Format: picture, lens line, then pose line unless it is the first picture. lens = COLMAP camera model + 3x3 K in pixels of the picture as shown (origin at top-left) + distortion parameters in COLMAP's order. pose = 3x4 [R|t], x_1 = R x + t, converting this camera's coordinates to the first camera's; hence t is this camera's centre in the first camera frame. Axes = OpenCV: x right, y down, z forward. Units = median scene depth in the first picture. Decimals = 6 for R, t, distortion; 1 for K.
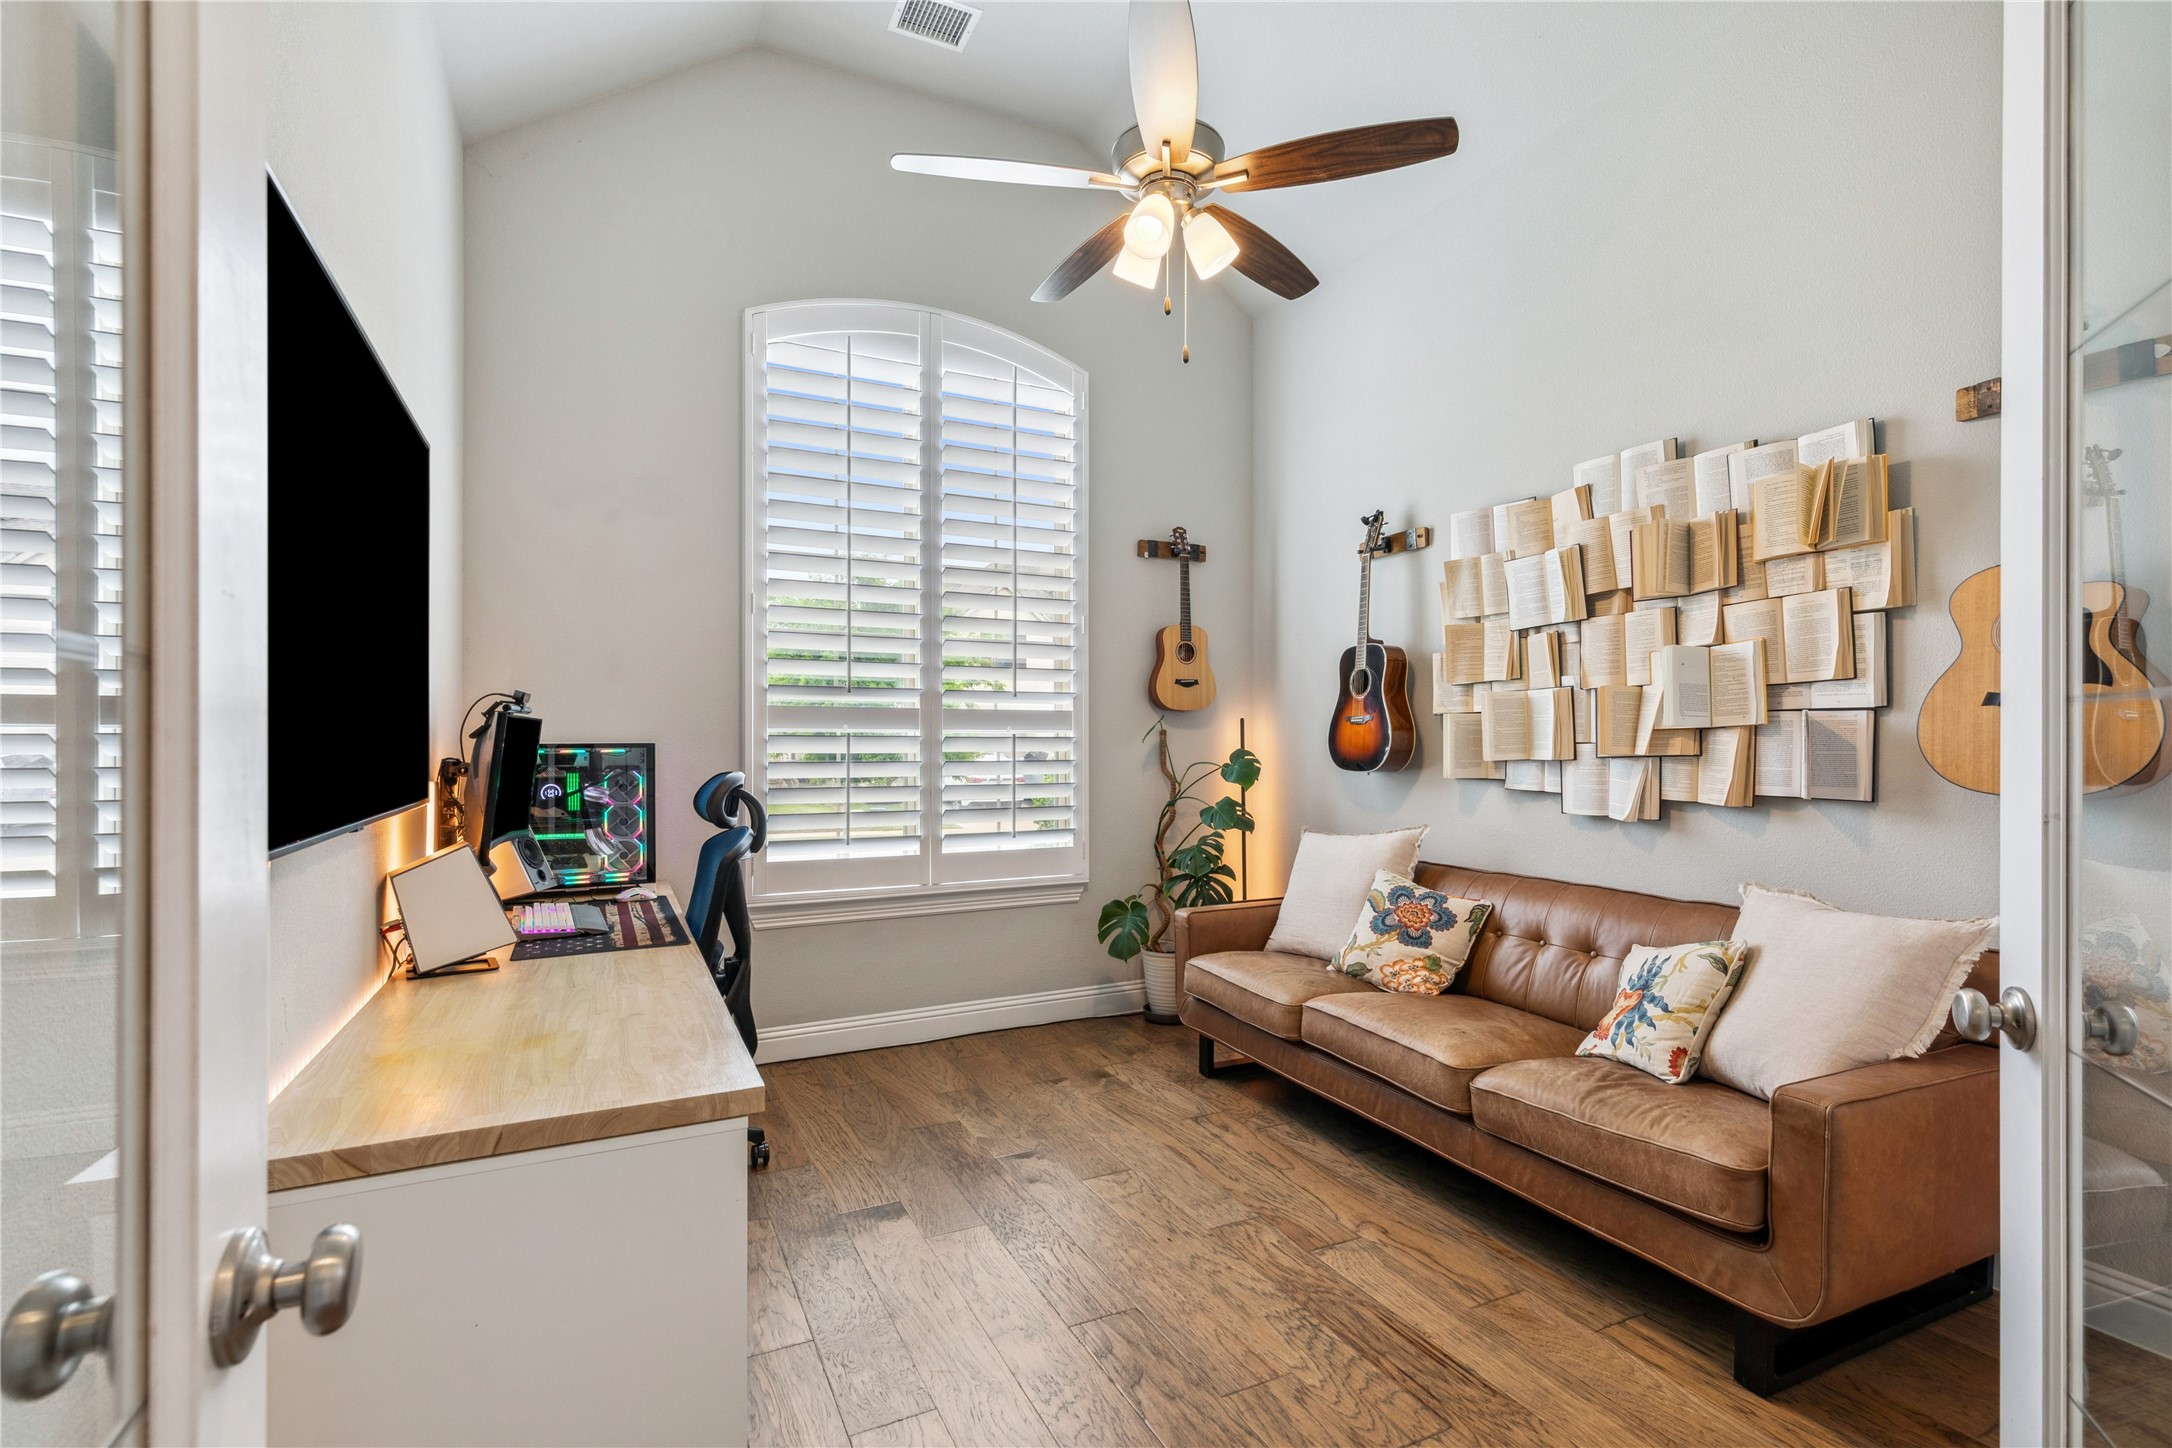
lens RADIAL K [[995.2, 0, 1085.2], [0, 995.2, 728.9], [0, 0, 1]] dist [0.005954, 0.000542]
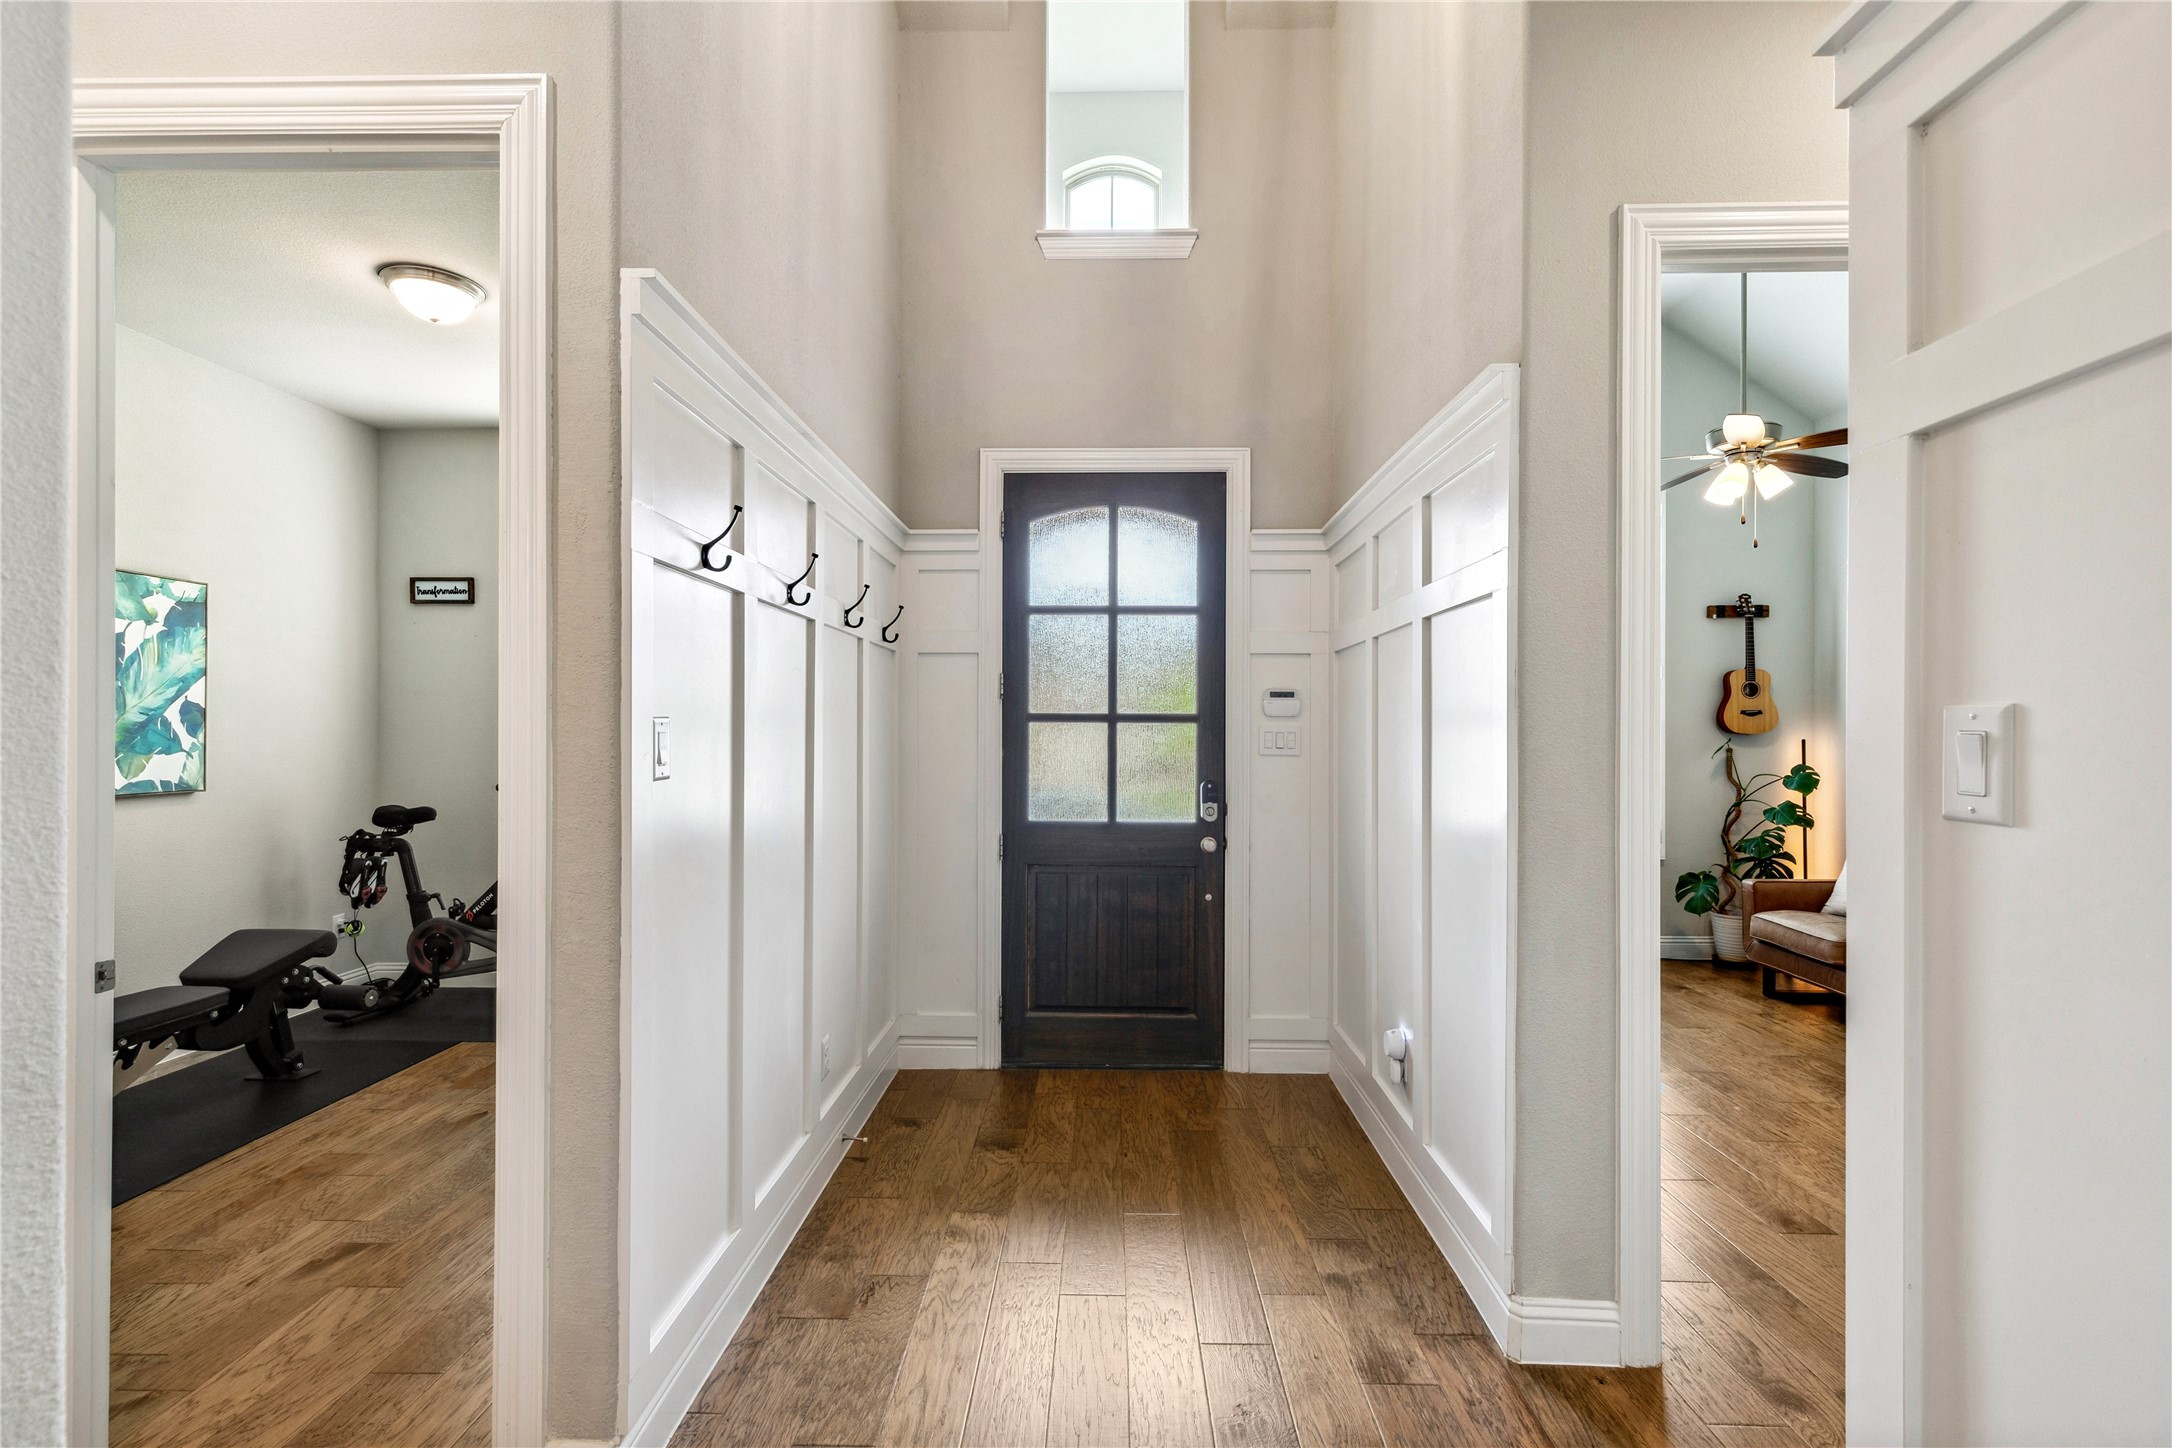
lens RADIAL K [[995.2, 0, 1080.4], [0, 995.2, 741.3], [0, 0, 1]] dist [0.005954, 0.000542]
pose [[0.885672, -0.000371, -0.464312, -0.072796], [0.008694, 0.999838, 0.015784, -0.038797], [0.464231, -0.018017, 0.885531, -0.595322]]
